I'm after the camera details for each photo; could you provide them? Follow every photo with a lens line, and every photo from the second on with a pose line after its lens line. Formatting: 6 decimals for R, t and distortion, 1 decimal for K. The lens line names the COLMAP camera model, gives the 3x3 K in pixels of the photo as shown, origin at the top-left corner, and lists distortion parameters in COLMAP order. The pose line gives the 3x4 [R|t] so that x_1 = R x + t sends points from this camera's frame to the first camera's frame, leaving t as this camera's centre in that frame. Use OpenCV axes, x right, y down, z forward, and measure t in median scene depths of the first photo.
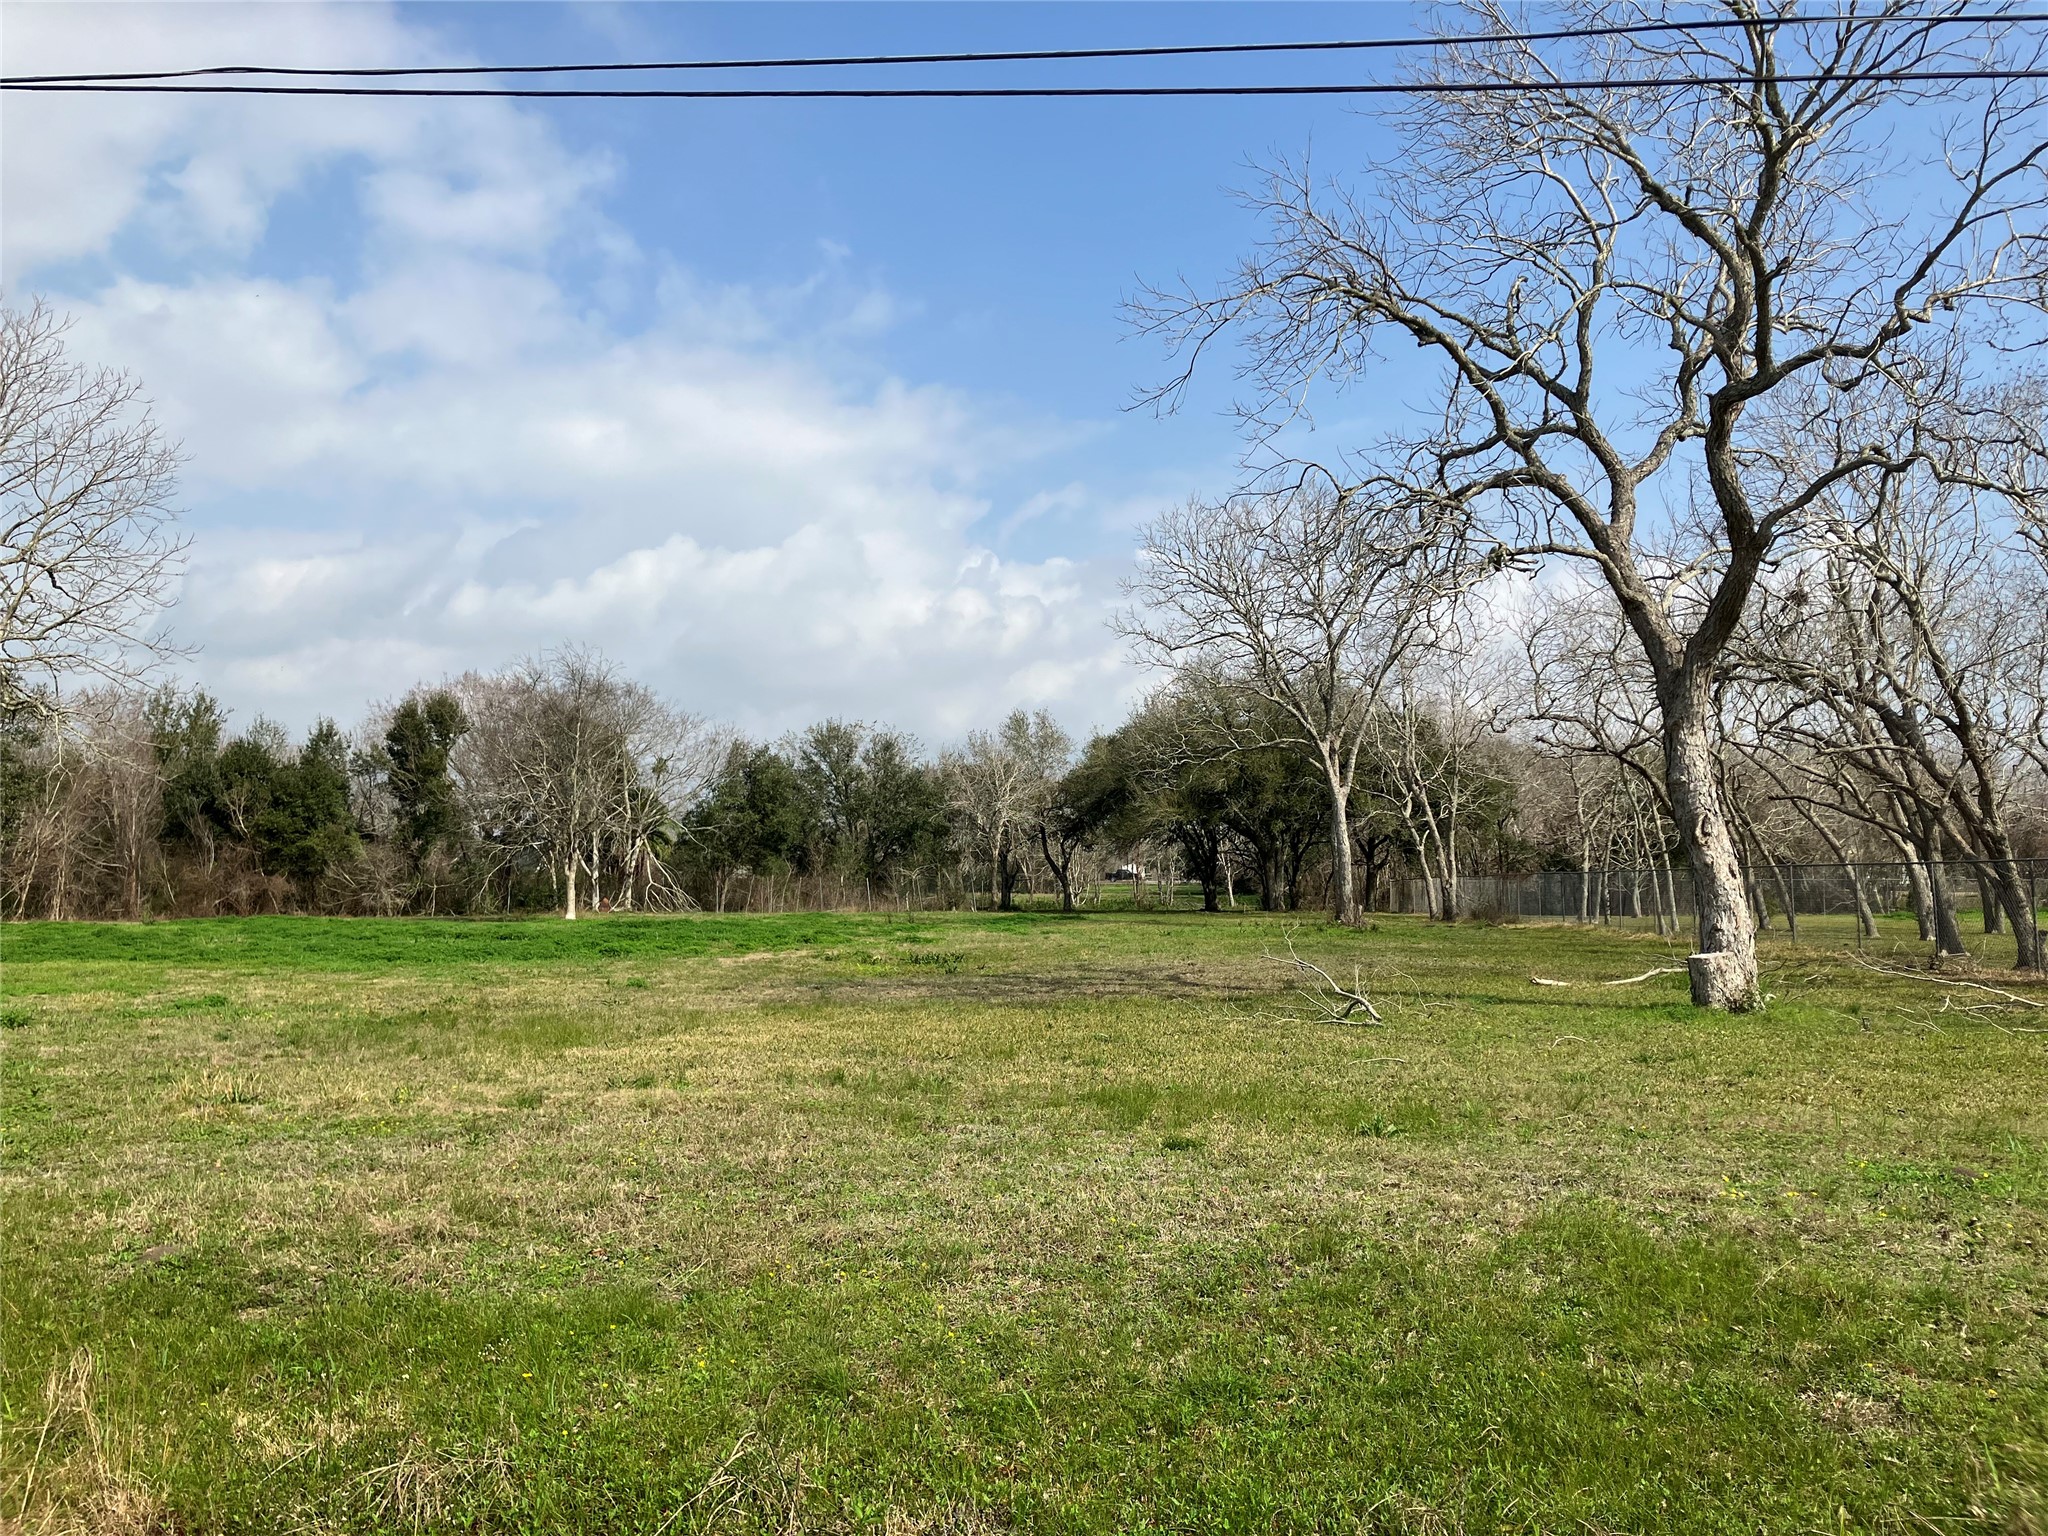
lens RADIAL K [[1646.1, 0, 1037.1], [0, 1646.1, 755.3], [0, 0, 1]] dist [0.012338, -0.001029]
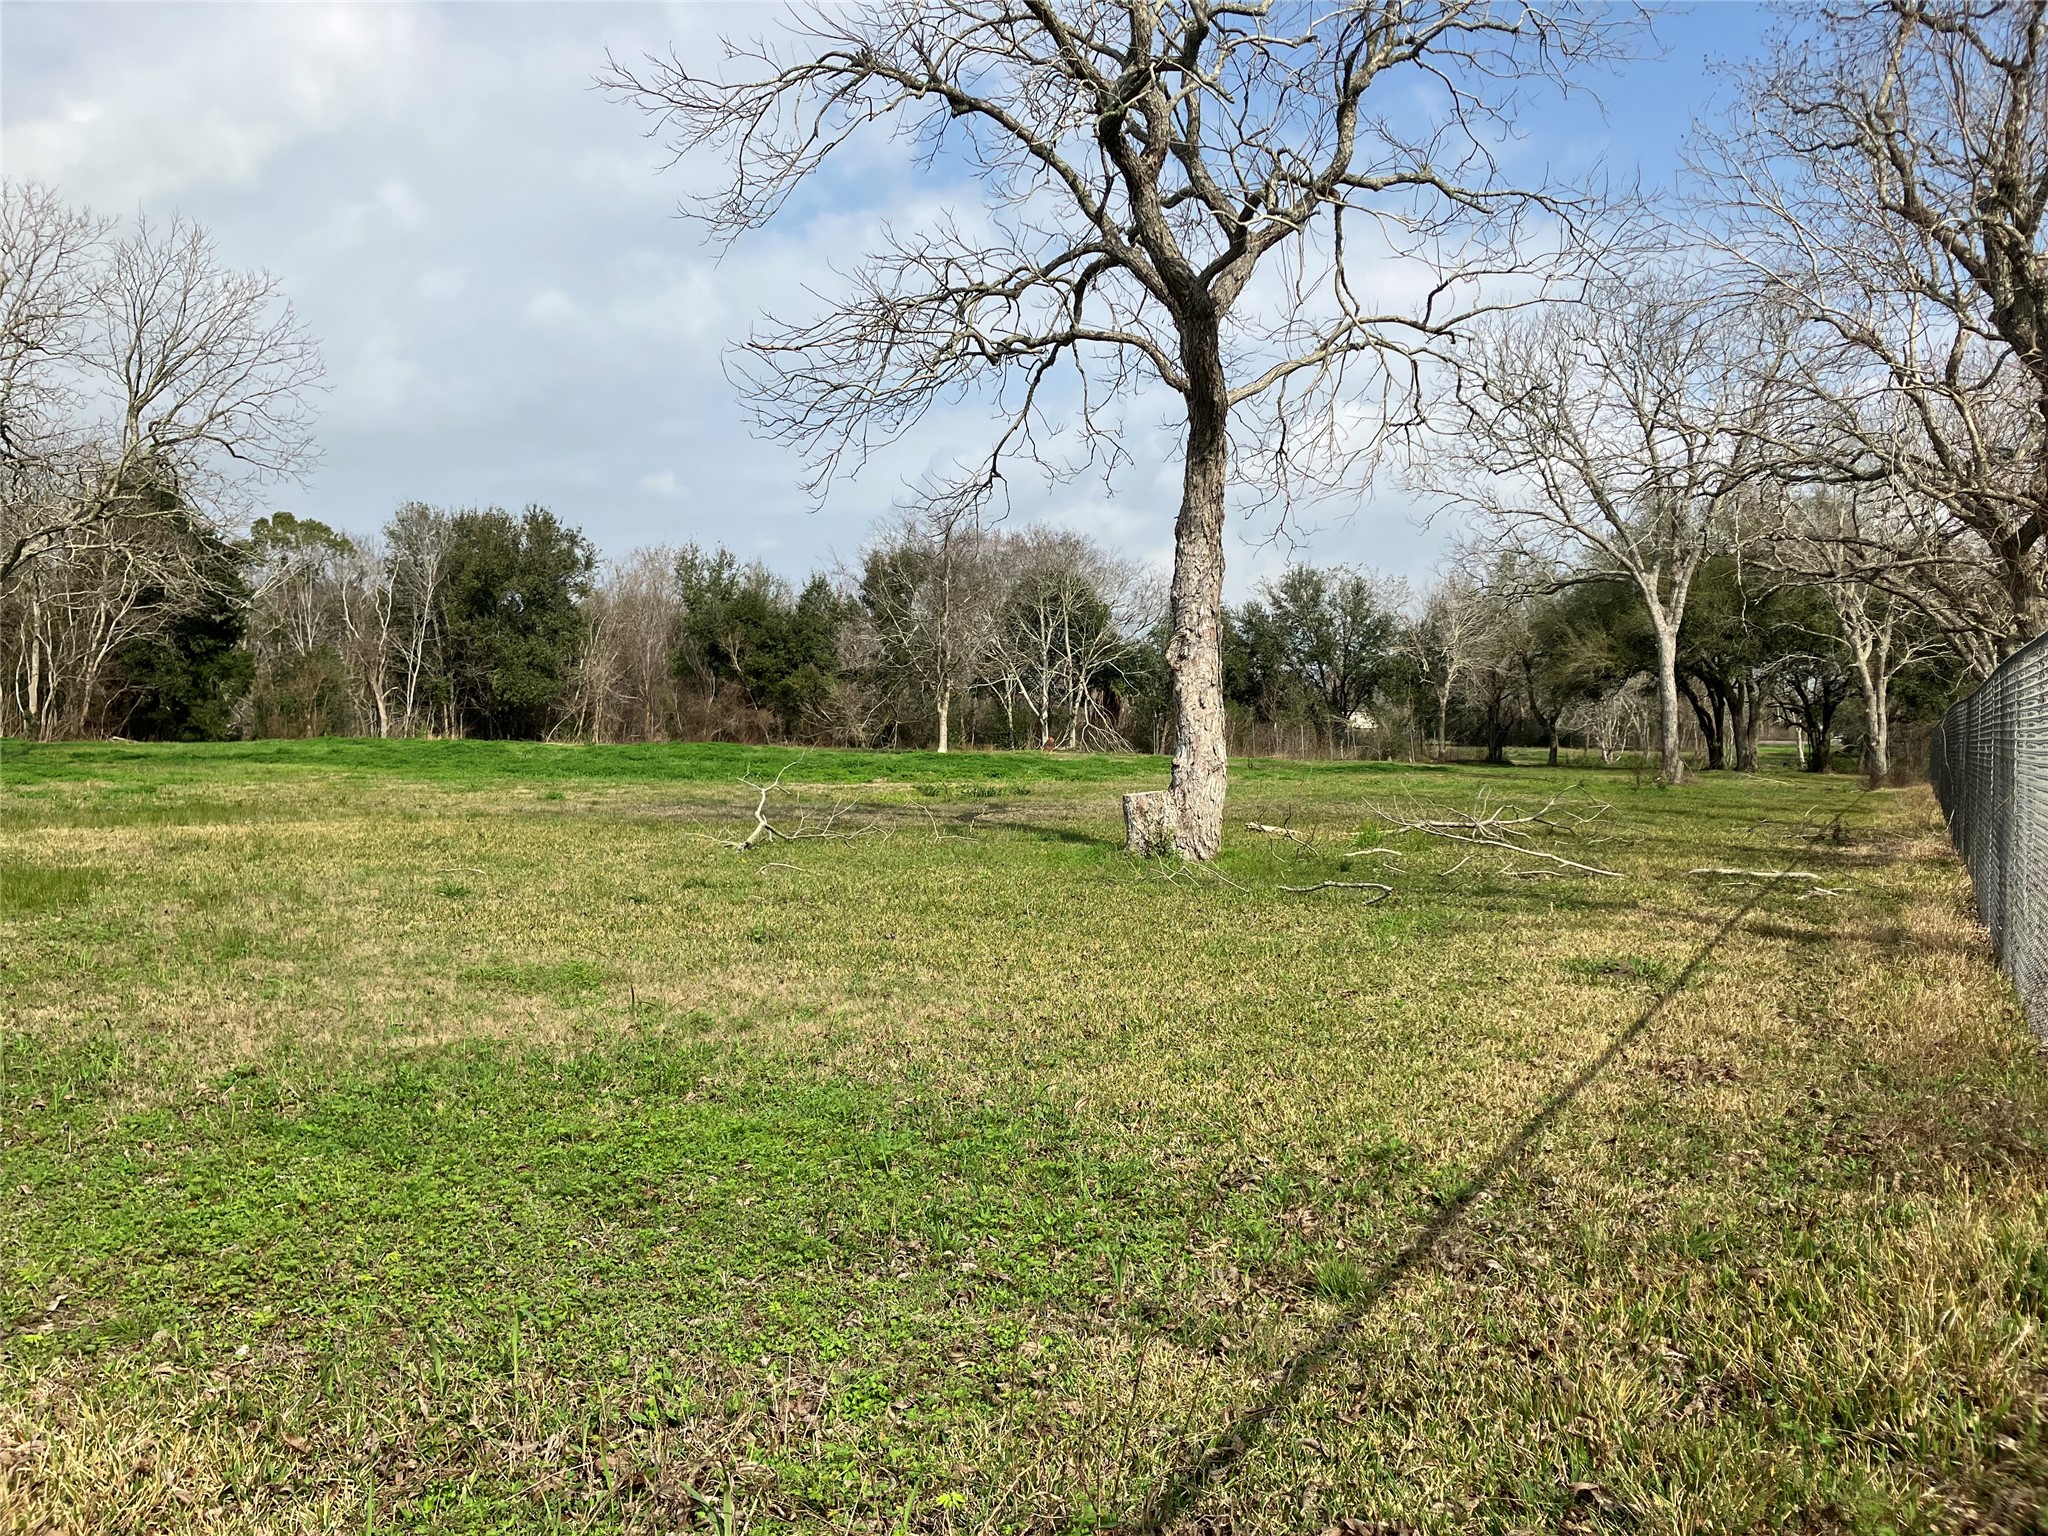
lens RADIAL K [[1646.1, 0, 1034.2], [0, 1646.1, 765.2], [0, 0, 1]] dist [0.012338, -0.001029]
pose [[0.907090, 0.031815, -0.419732, 0.177895], [0.008404, 0.995572, 0.093624, 0.005706], [0.420852, -0.088453, 0.902807, 0.044444]]
